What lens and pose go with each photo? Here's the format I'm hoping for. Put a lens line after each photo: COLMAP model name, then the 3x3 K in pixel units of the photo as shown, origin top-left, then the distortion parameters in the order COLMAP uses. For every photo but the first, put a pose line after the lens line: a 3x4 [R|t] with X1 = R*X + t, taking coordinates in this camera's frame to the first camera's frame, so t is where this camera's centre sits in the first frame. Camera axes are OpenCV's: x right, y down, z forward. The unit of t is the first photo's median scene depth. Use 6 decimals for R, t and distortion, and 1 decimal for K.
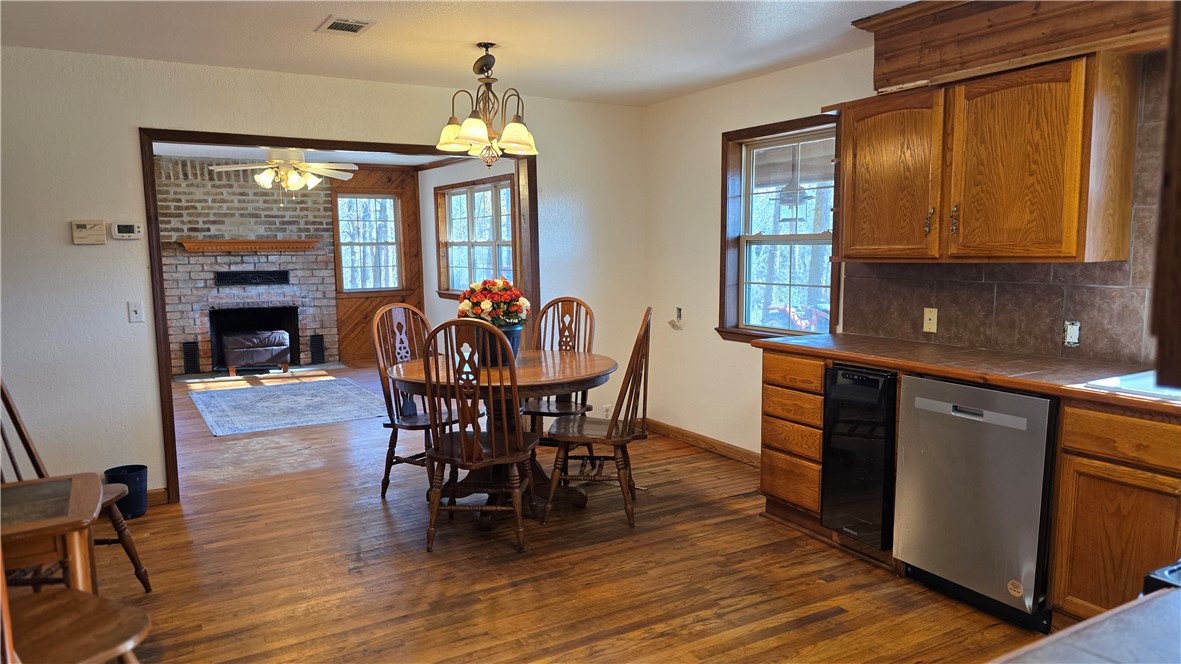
lens RADIAL K [[799.1, 0, 585.4], [0, 799.1, 339.5], [0, 0, 1]] dist [0.063816, -0.005091]
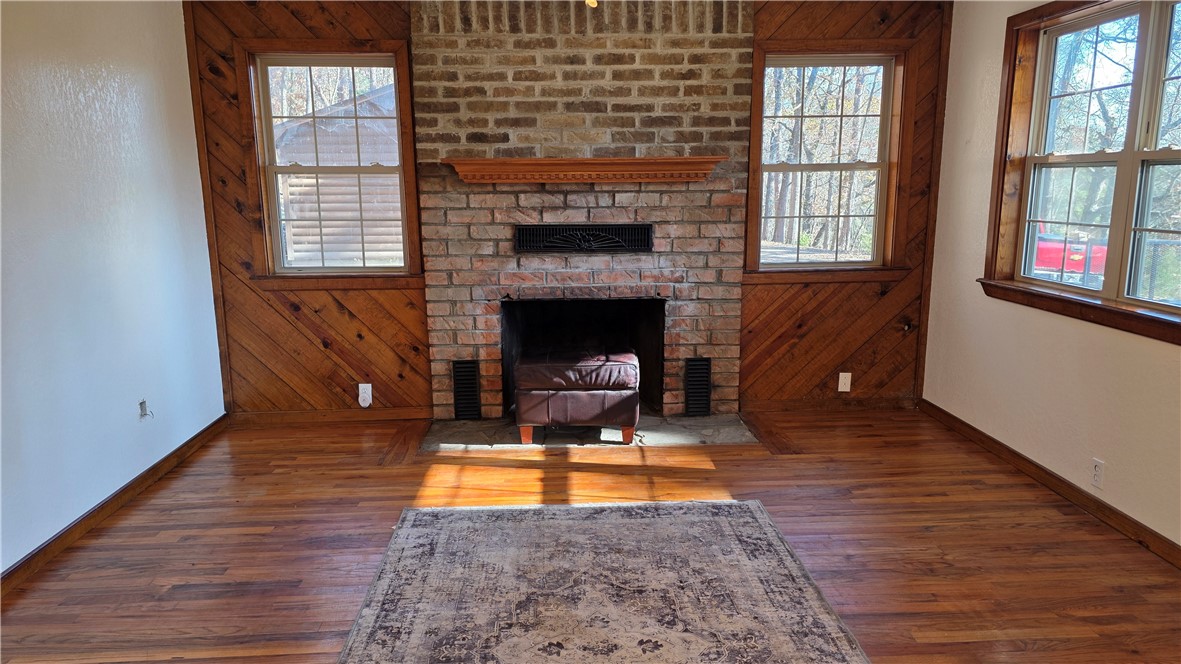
lens RADIAL K [[799.1, 0, 584.5], [0, 799.1, 339.0], [0, 0, 1]] dist [0.063816, -0.005091]
pose [[0.882365, 0.098196, -0.460207, -0.181074], [-0.059921, 0.993470, 0.097092, -0.062406], [0.466736, -0.058095, 0.882487, 0.566415]]
